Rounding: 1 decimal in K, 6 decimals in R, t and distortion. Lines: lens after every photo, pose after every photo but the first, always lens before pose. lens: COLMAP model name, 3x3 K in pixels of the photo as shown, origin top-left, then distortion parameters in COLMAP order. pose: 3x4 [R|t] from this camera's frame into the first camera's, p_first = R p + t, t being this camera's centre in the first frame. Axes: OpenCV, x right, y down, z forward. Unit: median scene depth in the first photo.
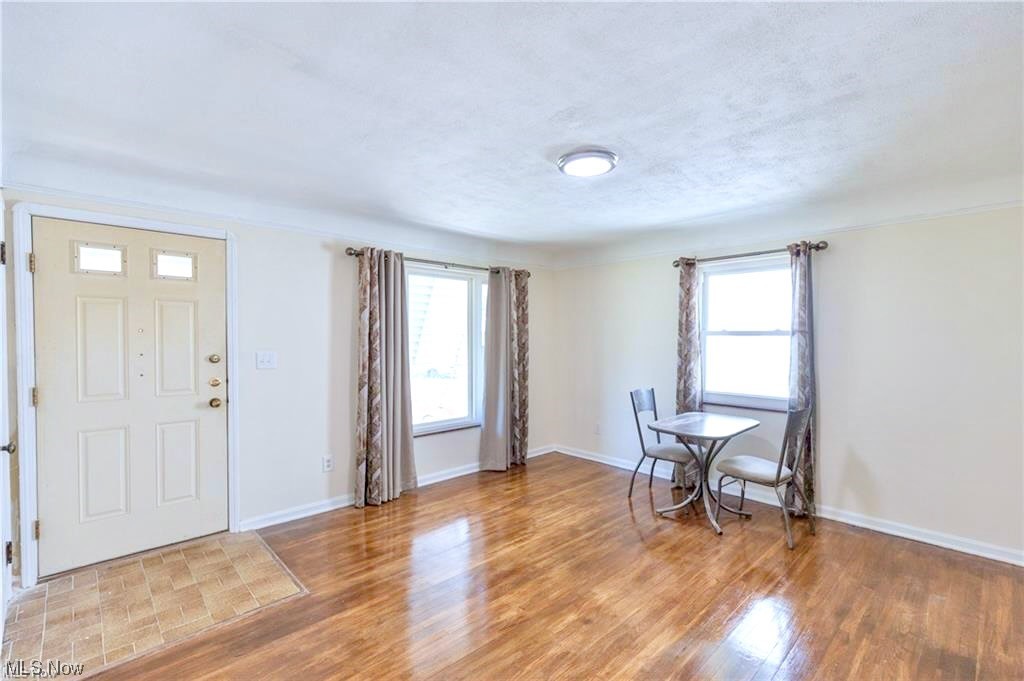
lens RADIAL K [[457.8, 0, 517.0], [0, 457.8, 345.3], [0, 0, 1]] dist [0.005348, -0.001046]
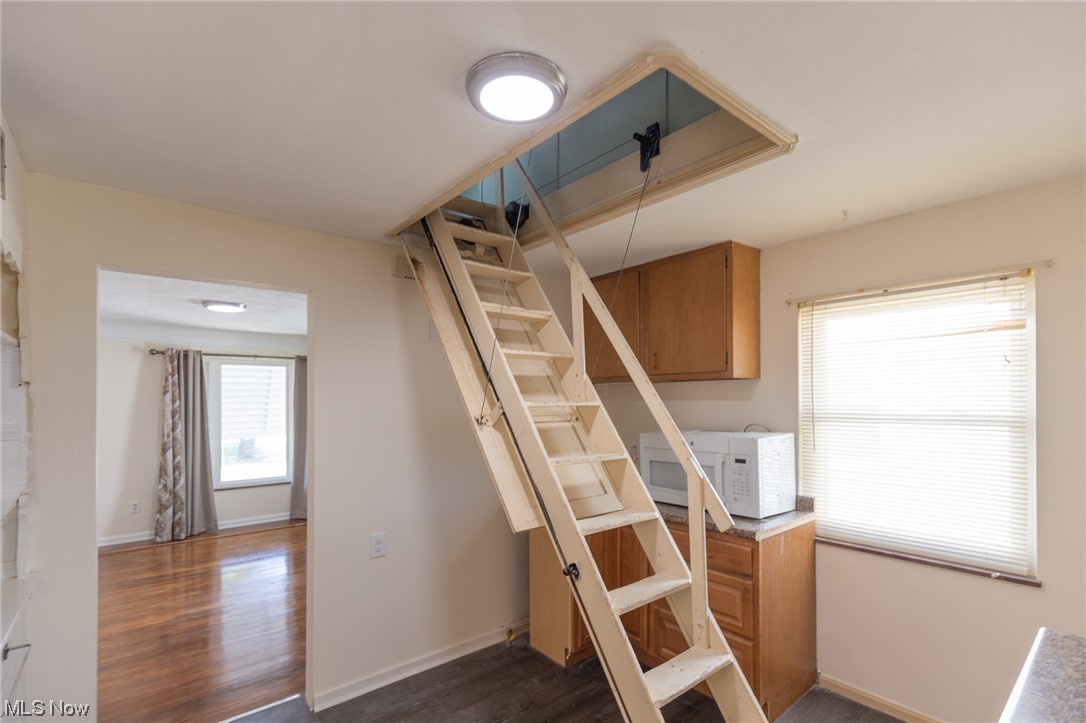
lens RADIAL K [[499.4, 0, 546.2], [0, 499.4, 397.7], [0, 0, 1]] dist [0.006147, 0.000123]
pose [[0.997628, -0.009219, -0.068213, 1.040185], [0.007343, 0.999589, -0.027703, -0.018587], [0.068441, 0.027137, 0.997286, -0.468393]]
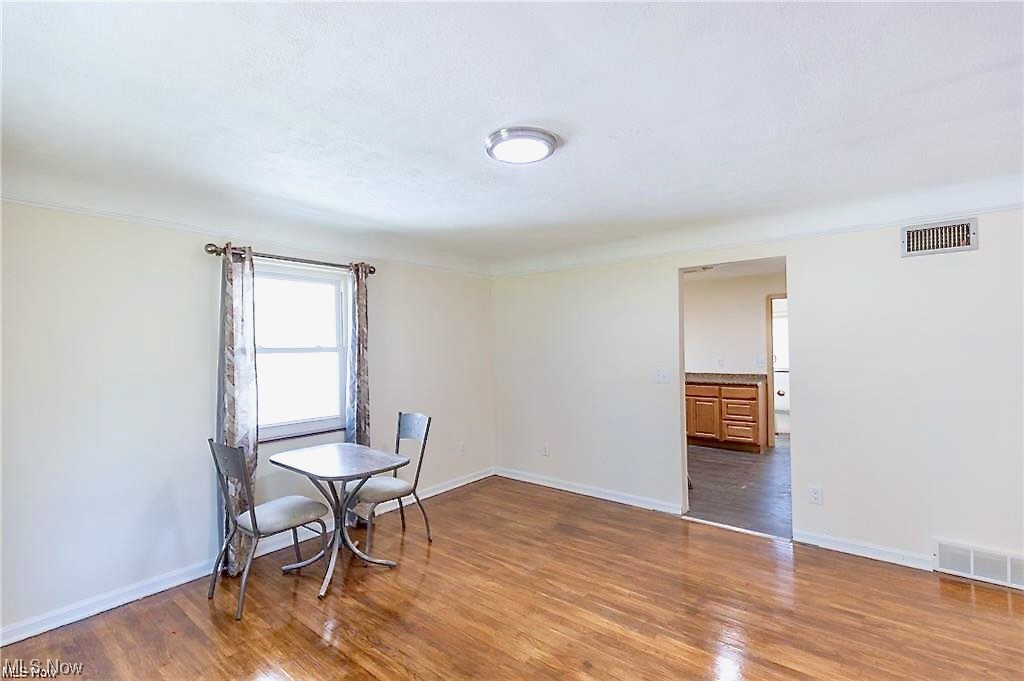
lens RADIAL K [[457.8, 0, 517.0], [0, 457.8, 345.3], [0, 0, 1]] dist [0.005348, -0.001046]
pose [[-0.130651, 0.002668, 0.991425, -0.513509], [0.039050, 0.999234, 0.002457, -0.026437], [-0.990659, 0.039036, -0.130655, 0.865448]]
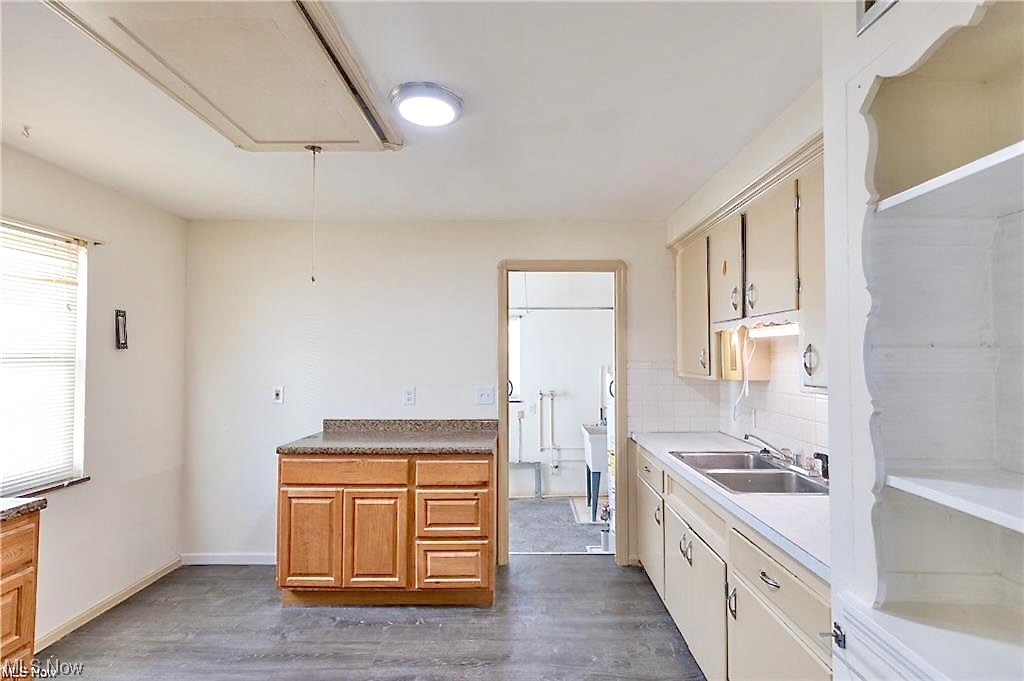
lens RADIAL K [[479.4, 0, 518.8], [0, 479.4, 344.6], [0, 0, 1]] dist [0.007718, 0.000133]
pose [[-0.715874, 0.014954, 0.698069, 0.537815], [0.013766, 0.999879, -0.007303, -0.006901], [-0.698094, 0.004382, -0.715993, 0.257949]]
